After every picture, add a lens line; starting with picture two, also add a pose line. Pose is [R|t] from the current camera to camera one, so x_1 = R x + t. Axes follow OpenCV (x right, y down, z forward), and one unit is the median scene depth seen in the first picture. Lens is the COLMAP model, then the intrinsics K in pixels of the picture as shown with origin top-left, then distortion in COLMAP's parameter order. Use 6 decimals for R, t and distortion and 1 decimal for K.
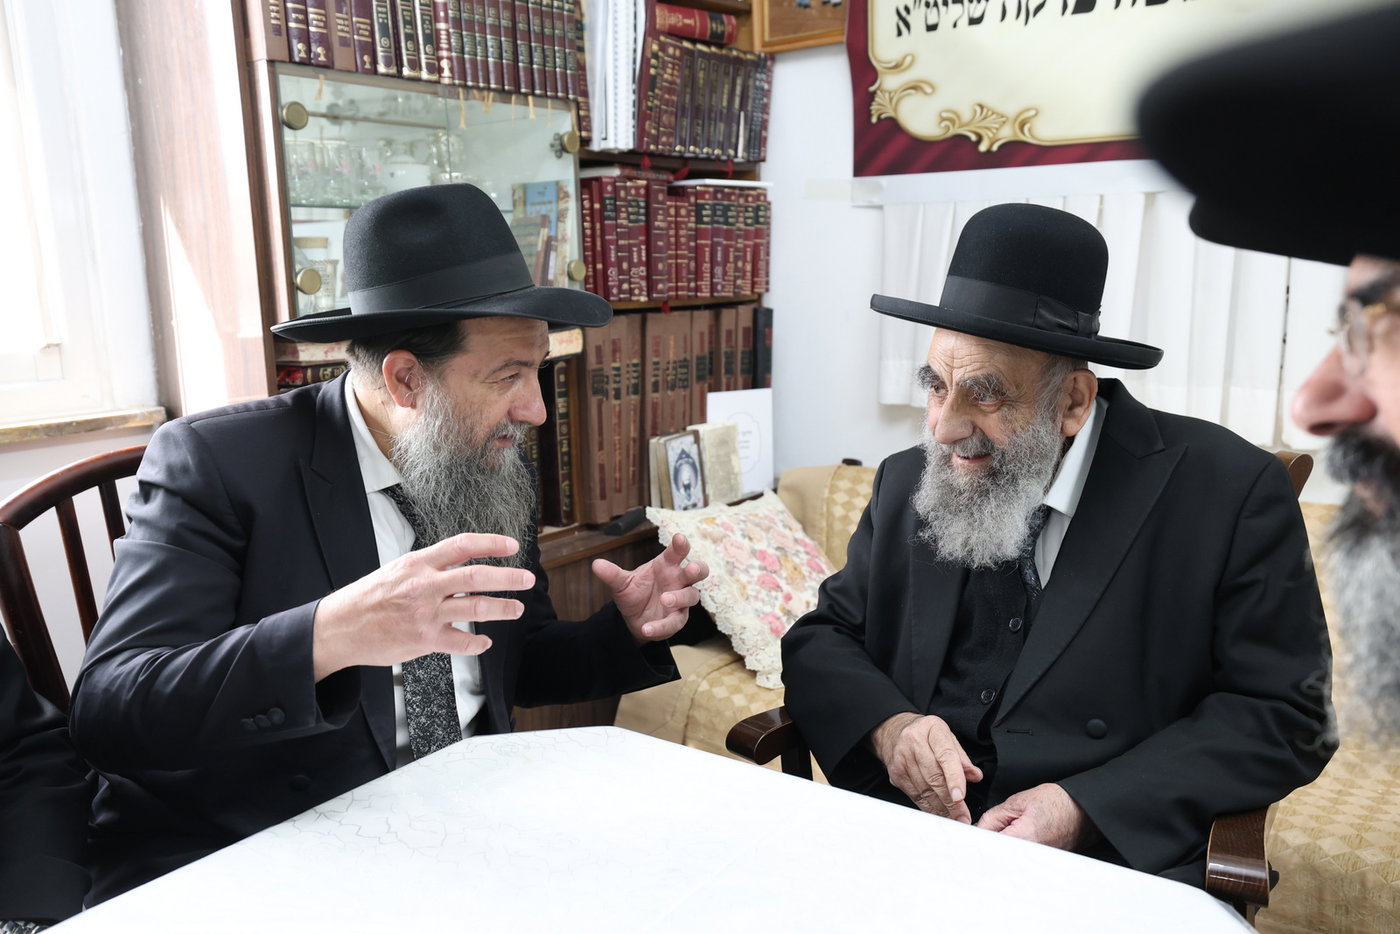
lens RADIAL K [[1211.4, 0, 704.6], [0, 1211.4, 447.3], [0, 0, 1]] dist [0.089372, 0.015887]
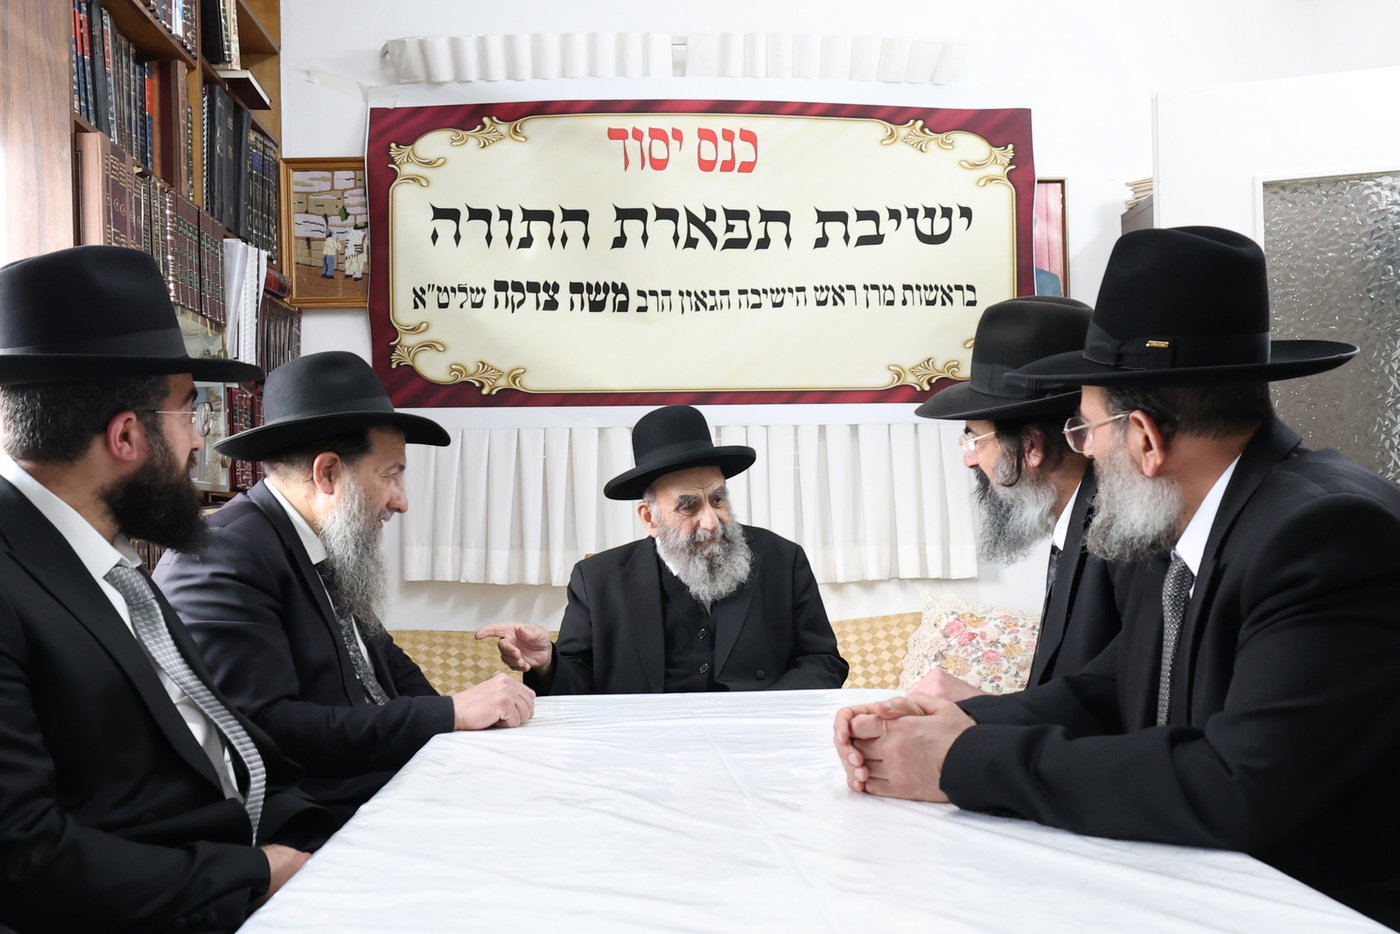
lens RADIAL K [[1218.7, 0, 688.2], [0, 1218.7, 560.8], [0, 0, 1]] dist [-0.033031, -0.003577]
pose [[0.782683, -0.007082, 0.622380, -0.491506], [0.095039, 0.989570, -0.108257, 0.128054], [-0.615122, 0.143882, 0.775192, -0.208334]]
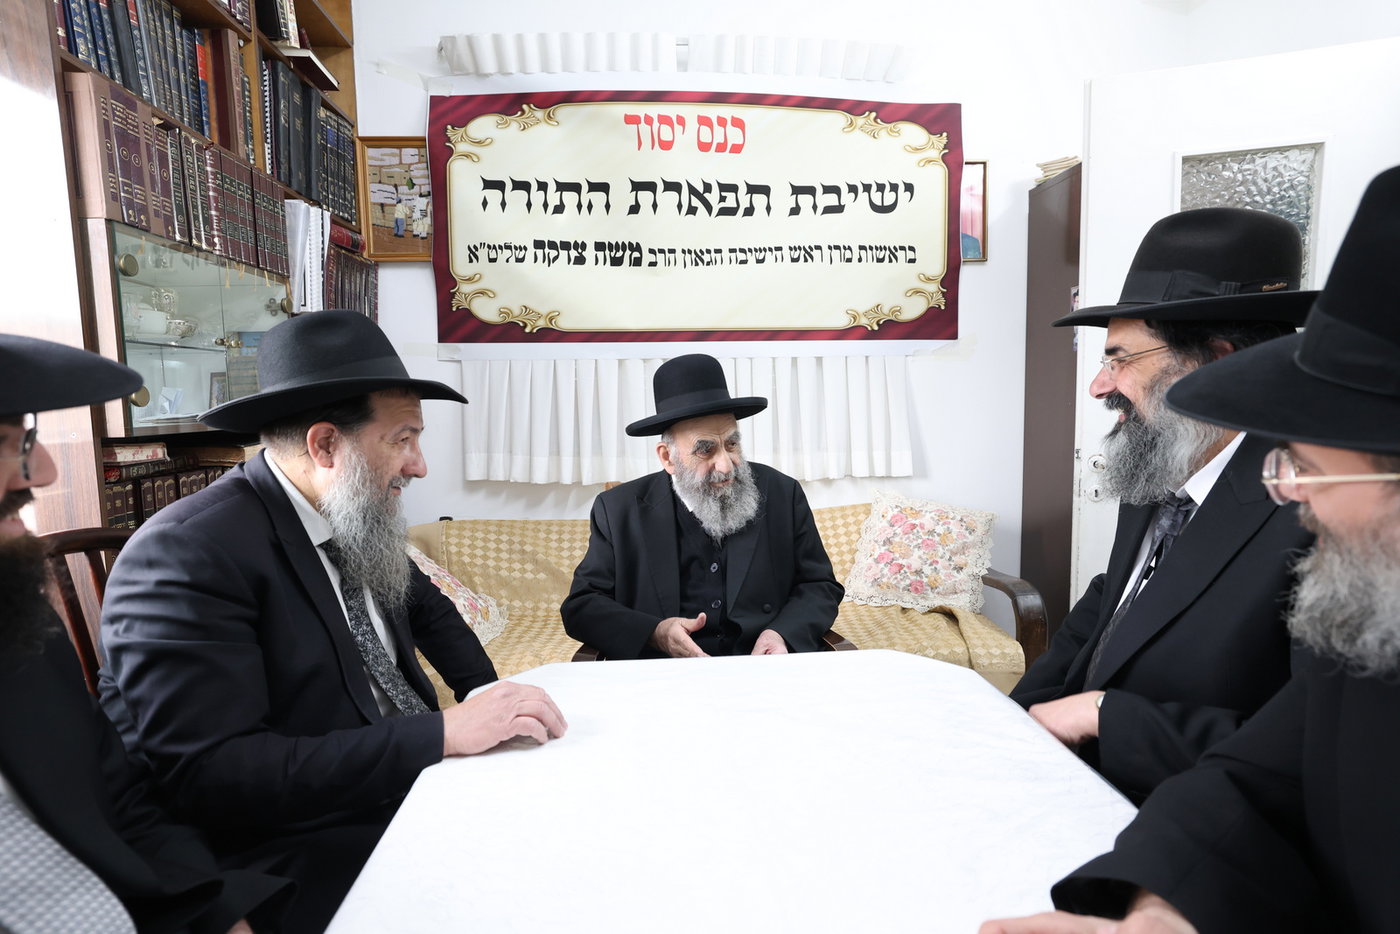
lens RADIAL K [[730.1, 0, 695.6], [0, 730.1, 463.1], [0, 0, 1]] dist [-0.023879, 0.019297]
pose [[0.766206, -0.047302, 0.640852, -0.286352], [0.097596, 0.994284, -0.043298, 0.014813], [-0.635140, 0.095720, 0.766443, 0.068054]]
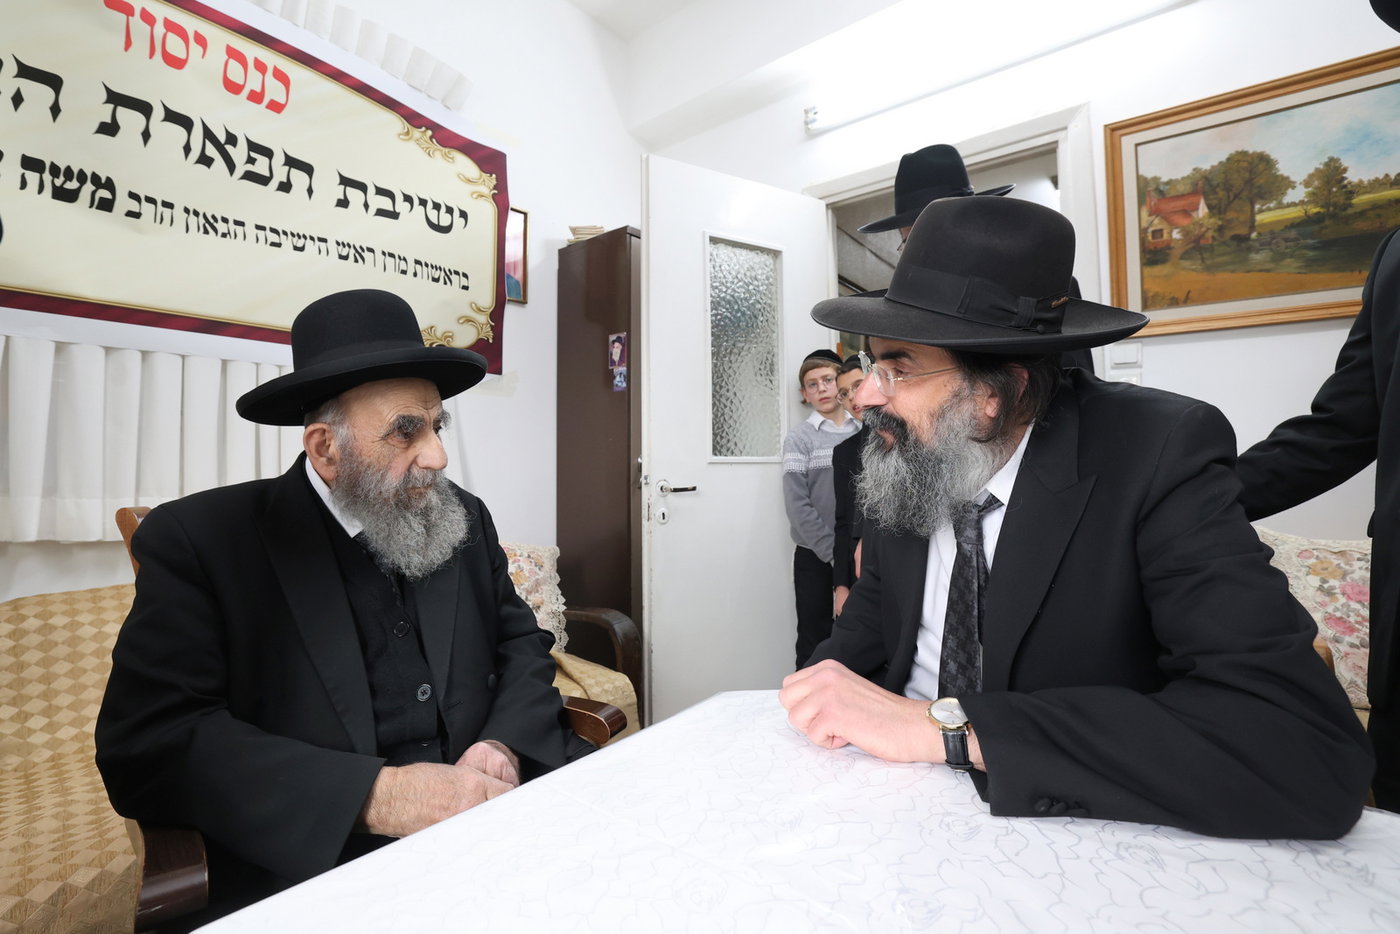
lens RADIAL K [[661.4, 0, 649.0], [0, 661.4, 424.1], [0, 0, 1]] dist [-0.030917, 0.012747]
pose [[0.085944, 0.090854, 0.992149, -0.220598], [0.154899, 0.982505, -0.103389, 0.029965], [-0.984185, 0.162569, 0.070367, 0.393025]]
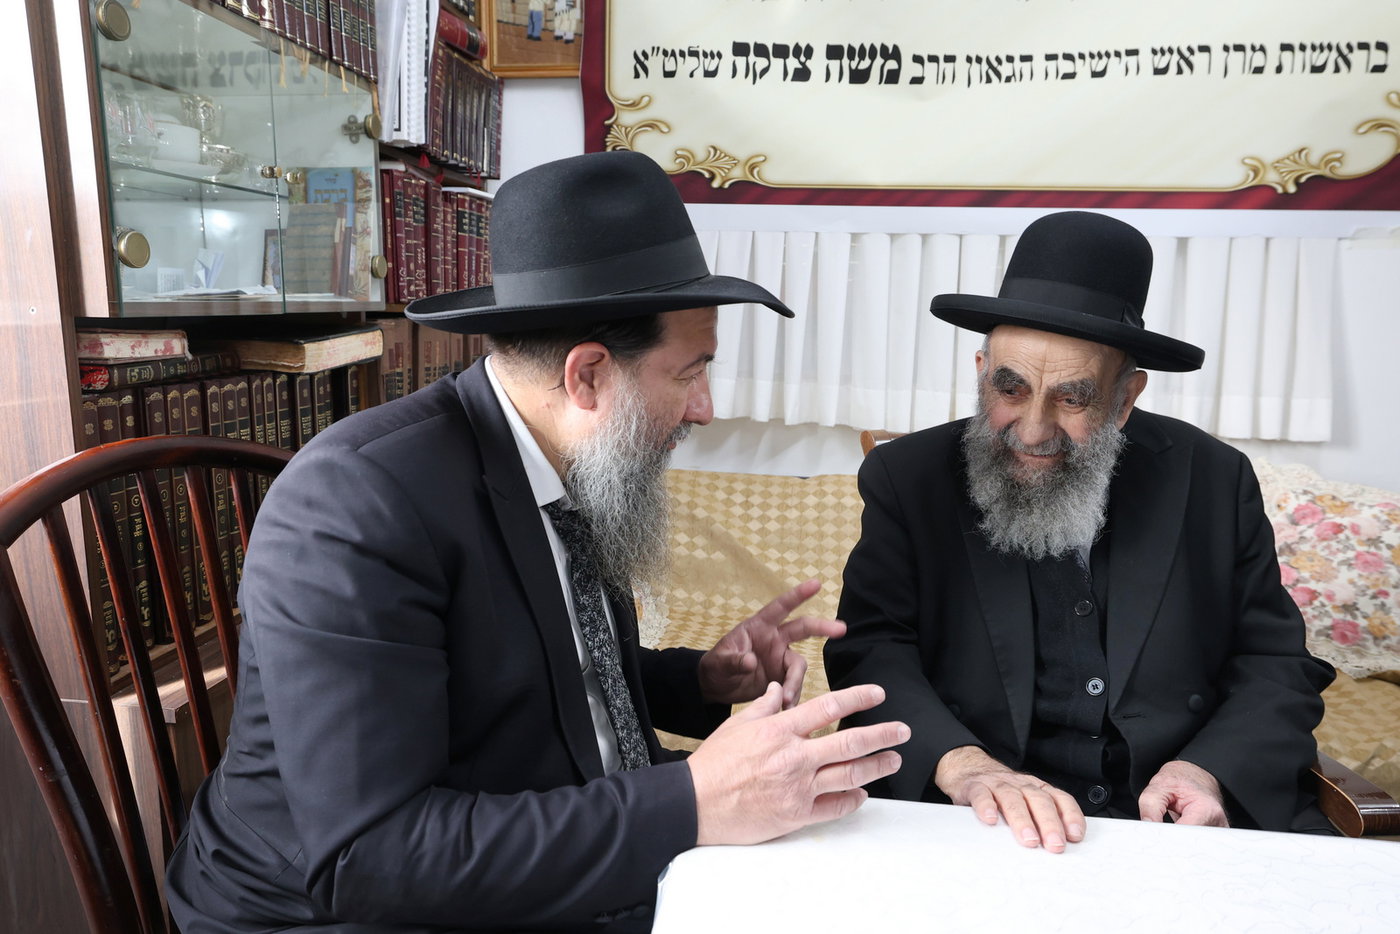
lens RADIAL K [[913.6, 0, 693.5], [0, 913.6, 459.7], [0, 0, 1]] dist [-0.016915, 0.032330]
pose [[0.873583, -0.042645, 0.484803, -0.235264], [0.034996, 0.999079, 0.024821, -0.007757], [-0.485415, -0.004717, 0.874271, 0.274523]]
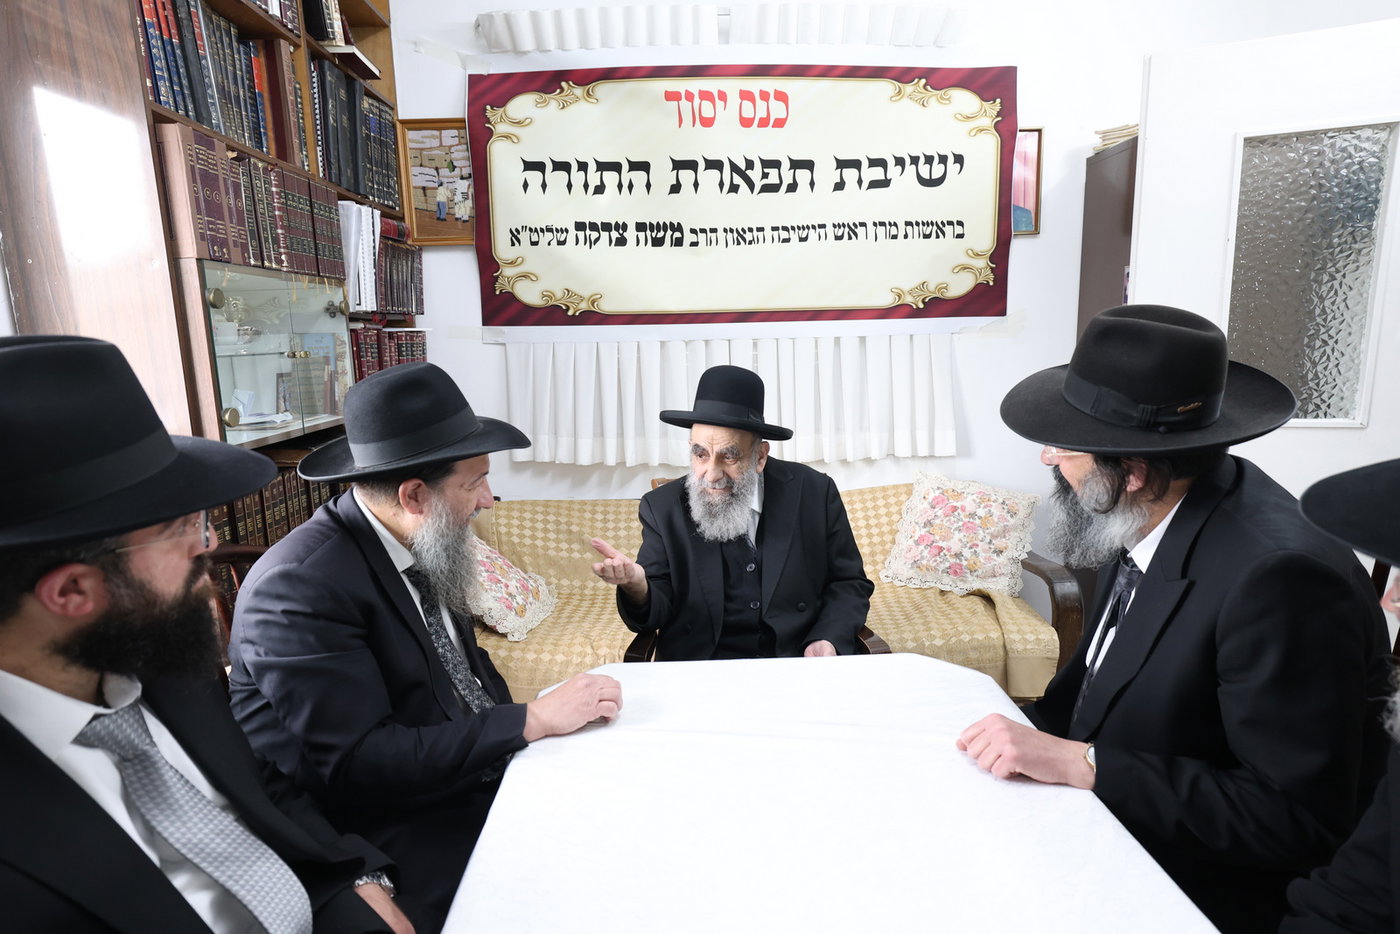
lens RADIAL K [[775.8, 0, 700.3], [0, 775.8, 464.2], [0, 0, 1]] dist [-0.014533, 0.022298]
pose [[0.795759, -0.096224, 0.597920, -0.336010], [0.098675, 0.994704, 0.028754, -0.044505], [-0.597520, 0.036118, 0.801040, -0.001076]]
